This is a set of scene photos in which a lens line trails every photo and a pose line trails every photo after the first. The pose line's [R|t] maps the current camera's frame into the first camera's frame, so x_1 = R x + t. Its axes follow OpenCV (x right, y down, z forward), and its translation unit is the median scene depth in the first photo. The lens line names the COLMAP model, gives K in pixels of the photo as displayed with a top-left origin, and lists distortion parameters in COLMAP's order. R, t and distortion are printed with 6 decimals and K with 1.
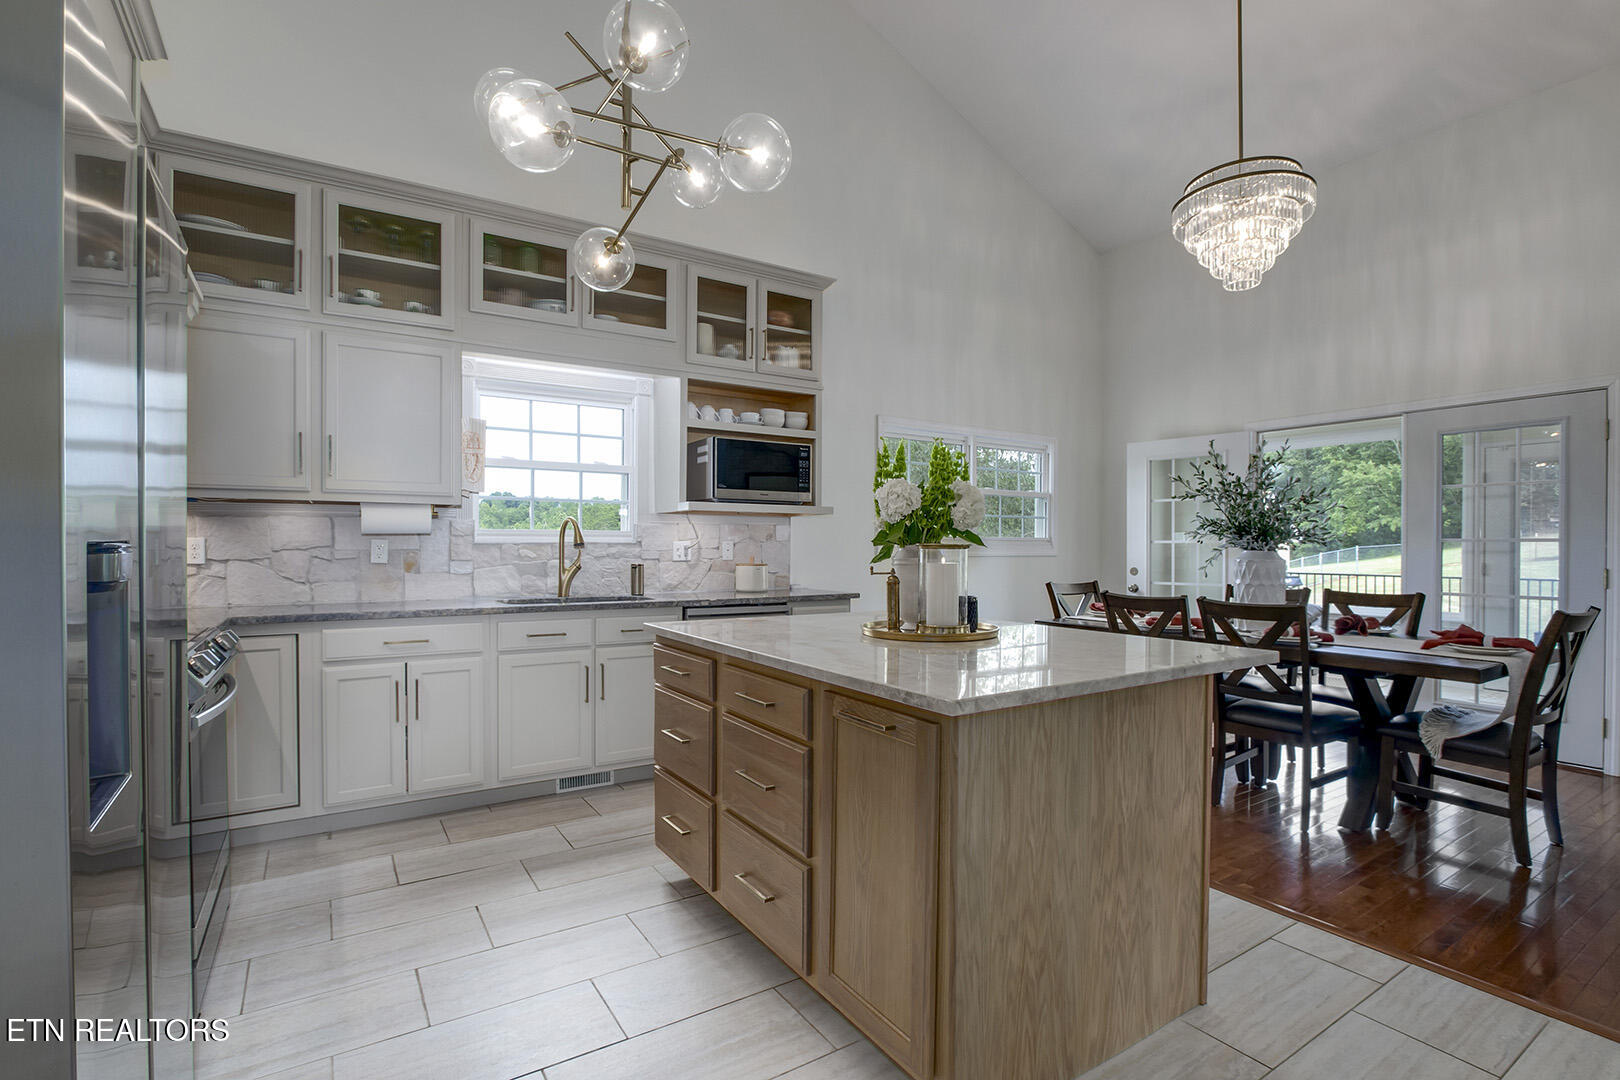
lens RADIAL K [[759.1, 0, 811.2], [0, 759.1, 550.2], [0, 0, 1]] dist [-0.024895, 0.003827]
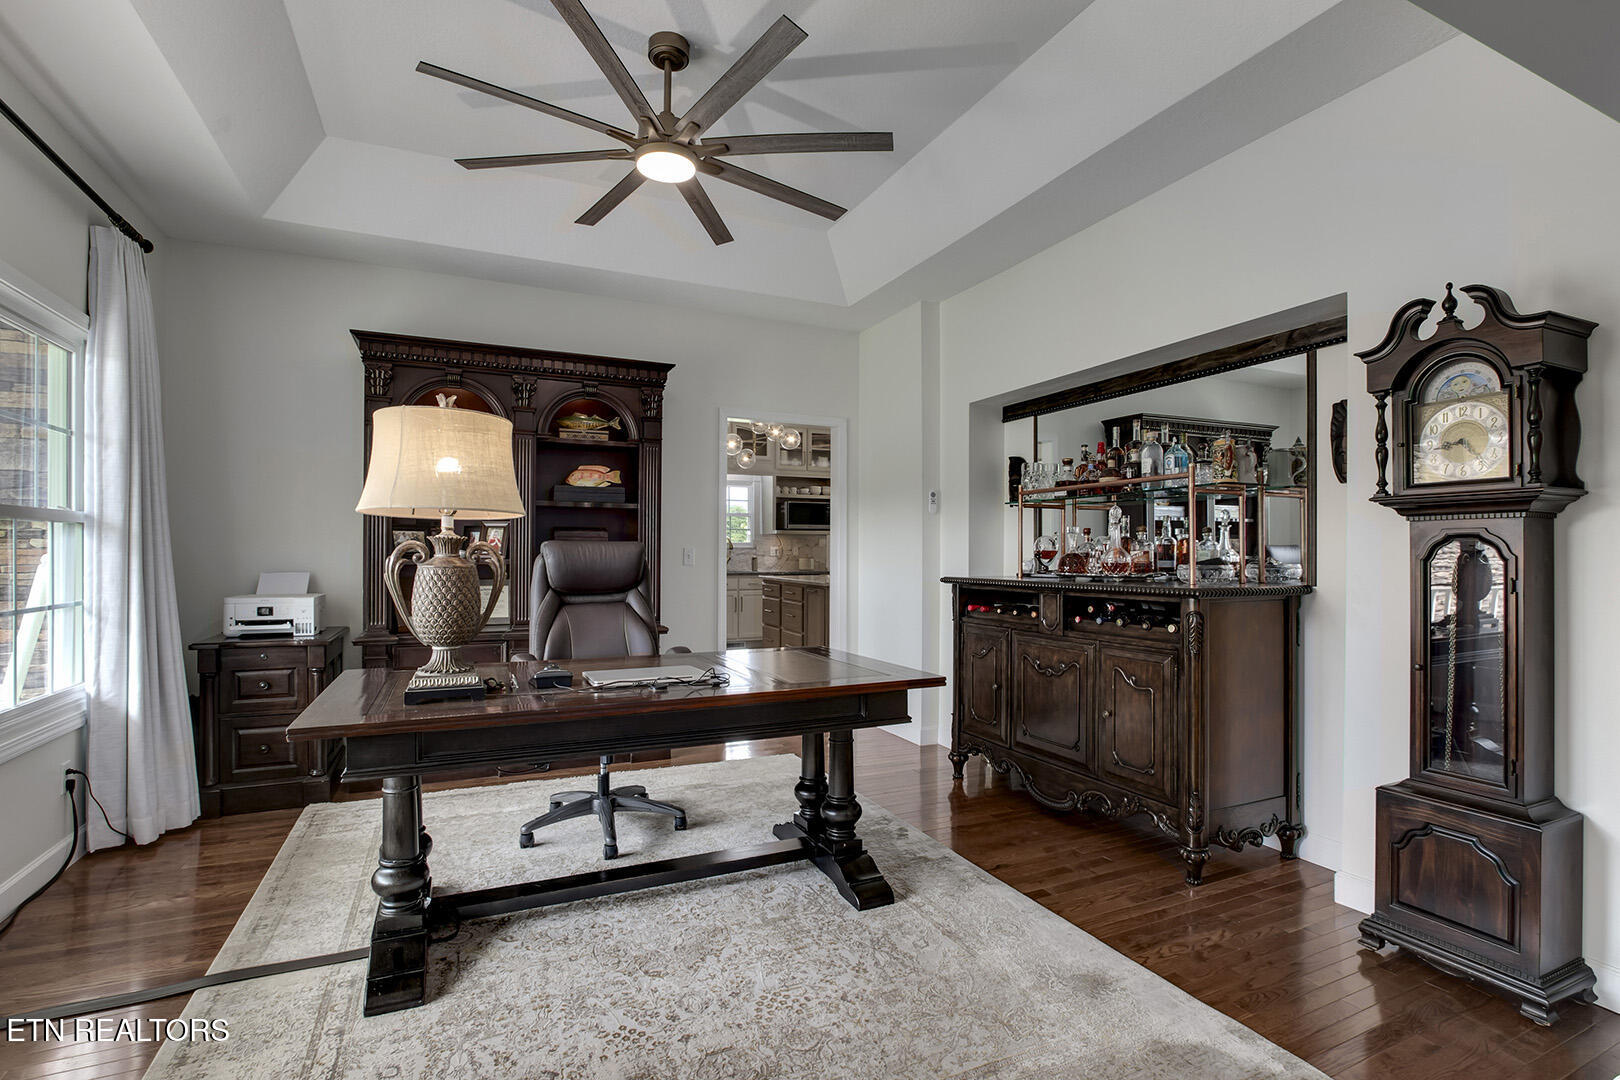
lens RADIAL K [[759.1, 0, 807.7], [0, 759.1, 540.0], [0, 0, 1]] dist [-0.024895, 0.003827]
pose [[0.990719, 0.000879, -0.135920, 0.236254], [-0.001426, 0.999991, -0.003927, -0.025122], [0.135915, 0.004085, 0.990712, -1.222424]]
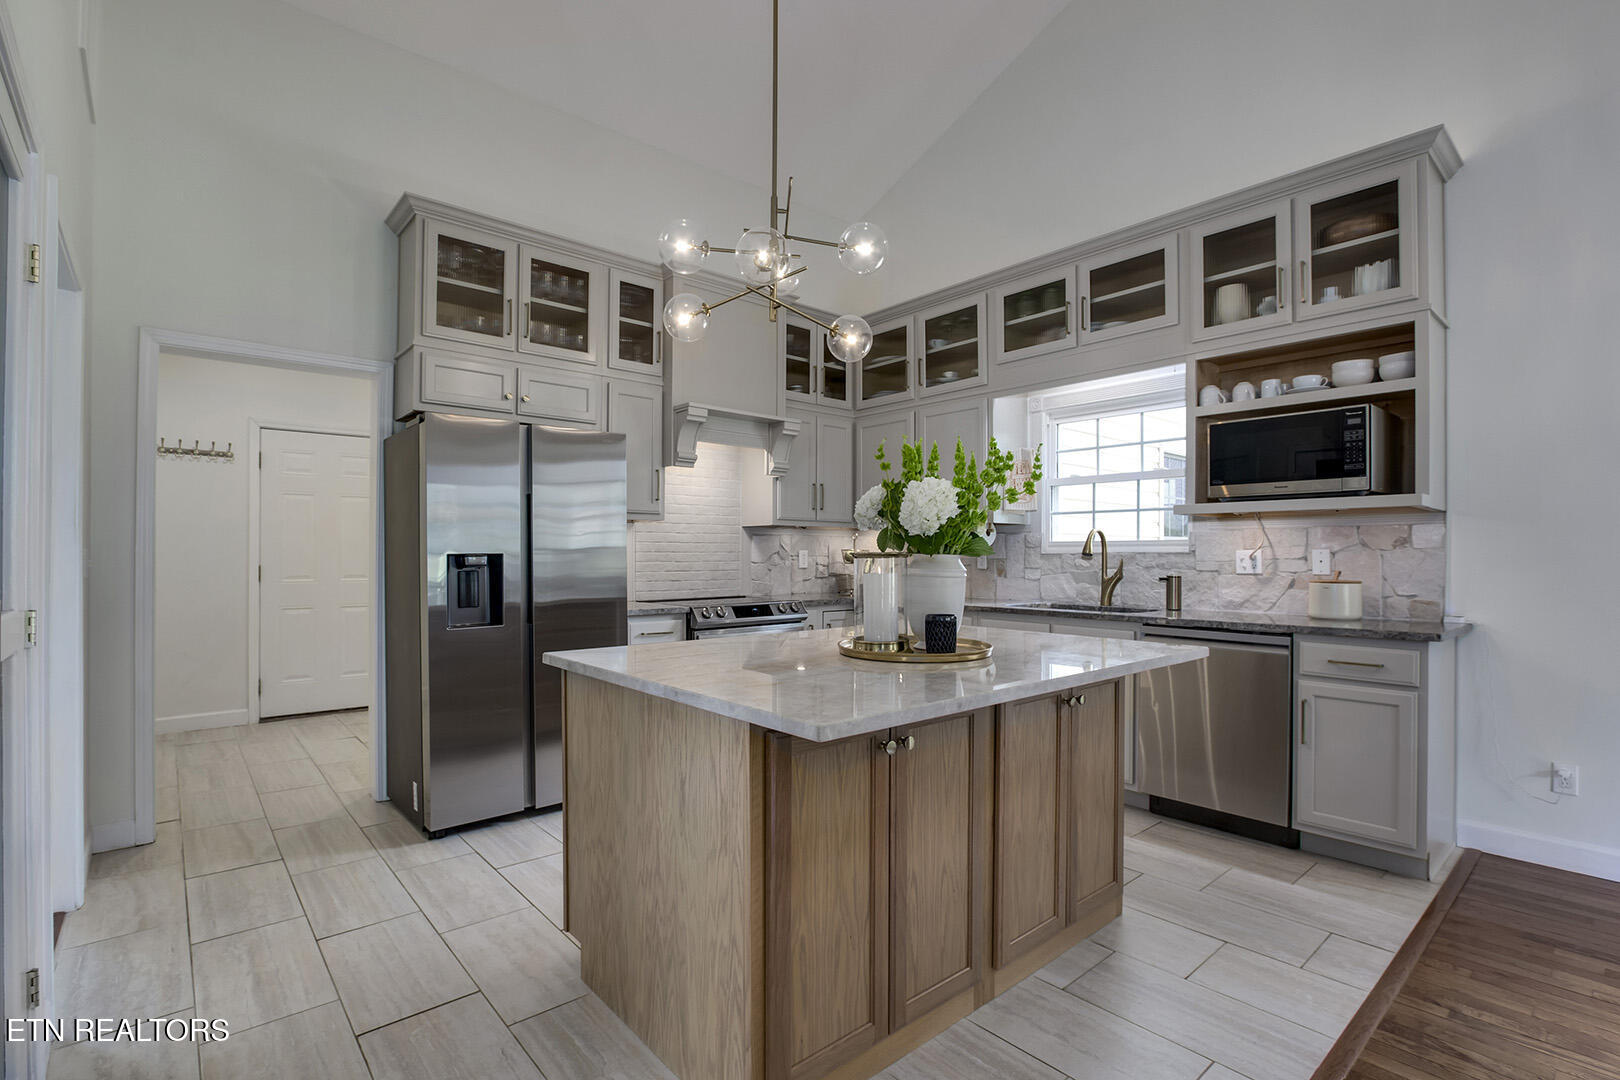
lens RADIAL K [[759.1, 0, 814.6], [0, 759.1, 552.5], [0, 0, 1]] dist [-0.024895, 0.003827]
pose [[0.140979, -0.004679, -0.990002, 0.605548], [-0.006257, 0.999965, -0.005617, -0.001922], [0.989993, 0.006987, 0.140945, 0.443929]]
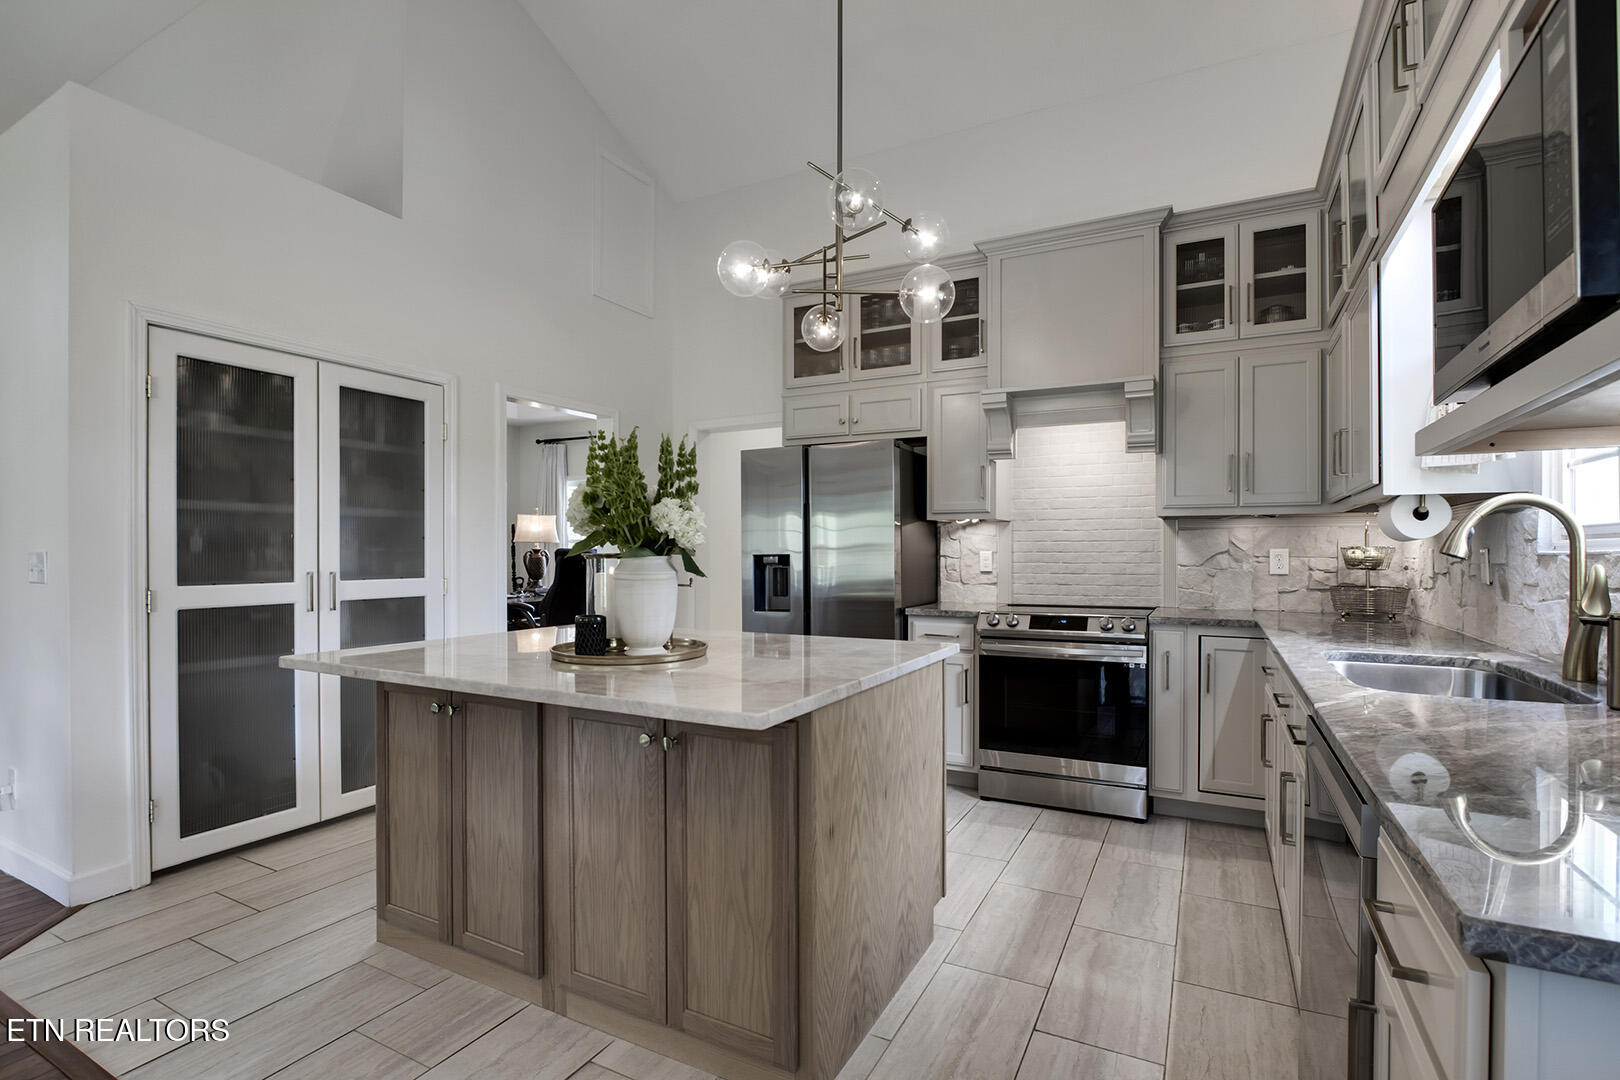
lens RADIAL K [[759.1, 0, 812.1], [0, 759.1, 557.8], [0, 0, 1]] dist [-0.024895, 0.003827]
pose [[-0.873072, -0.000372, -0.487592, 0.235992], [-0.005111, 0.999952, 0.008389, -0.006764], [0.487565, 0.009817, -0.873031, 1.104929]]
